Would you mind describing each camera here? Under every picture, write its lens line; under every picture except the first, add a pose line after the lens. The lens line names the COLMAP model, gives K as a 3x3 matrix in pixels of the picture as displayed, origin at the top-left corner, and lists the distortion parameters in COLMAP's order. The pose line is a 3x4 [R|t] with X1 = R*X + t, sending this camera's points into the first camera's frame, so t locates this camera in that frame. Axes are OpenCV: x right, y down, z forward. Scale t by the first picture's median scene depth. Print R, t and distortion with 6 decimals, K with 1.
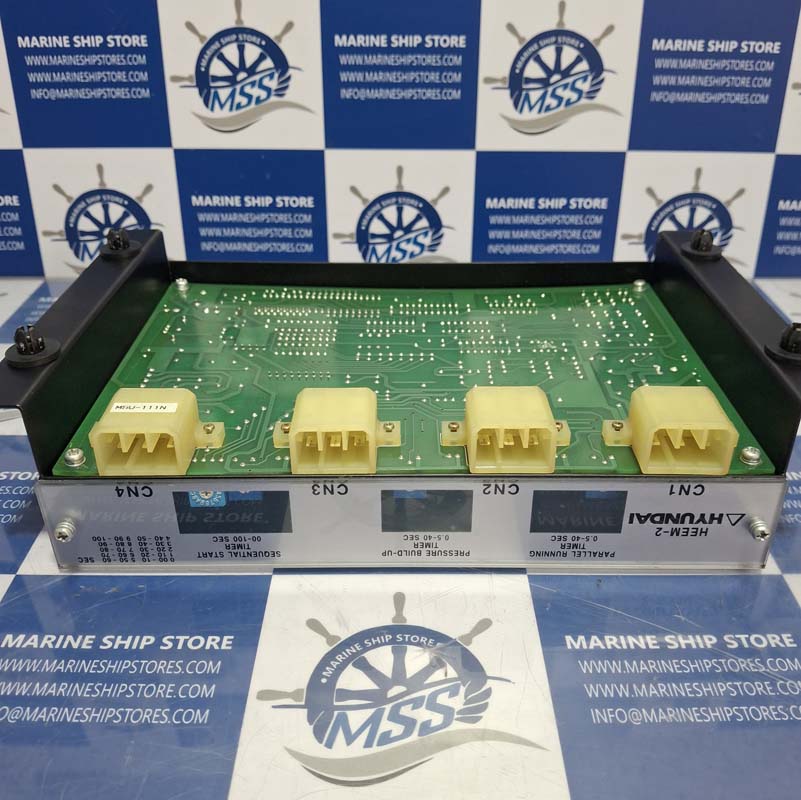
lens RADIAL K [[821.8, 0, 404.2], [0, 821.8, 399.4], [0, 0, 1]] dist [0.081756, -0.254051]
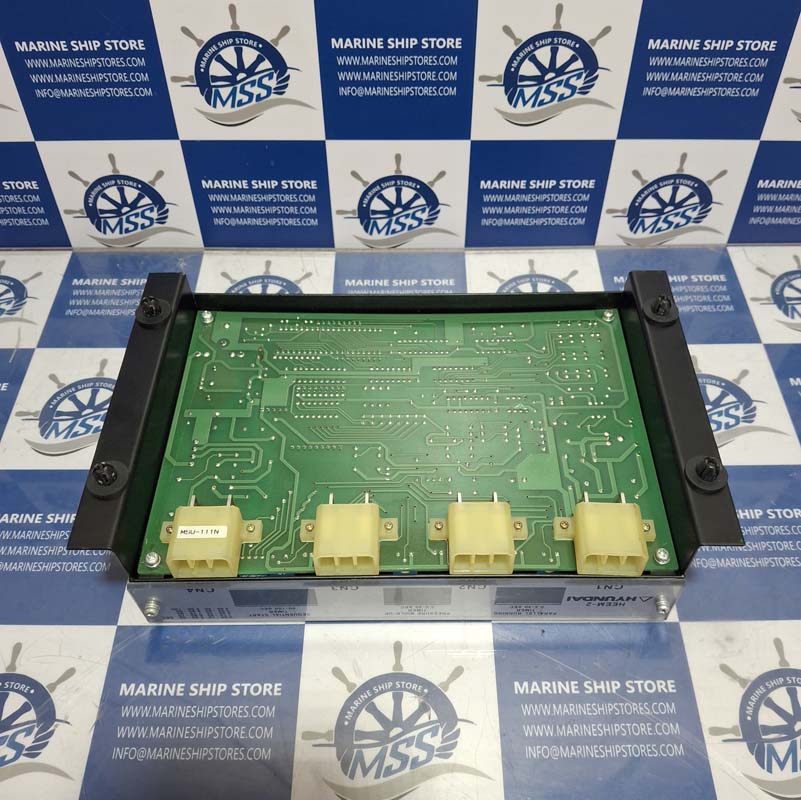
lens RADIAL K [[818.7, 0, 410.9], [0, 818.7, 396.1], [0, 0, 1]] dist [0.102592, -0.288721]
pose [[0.999979, -0.005449, -0.003373, 0.013606], [0.006290, 0.935523, 0.353211, -0.382847], [0.001231, -0.353225, 0.935538, -0.088749]]
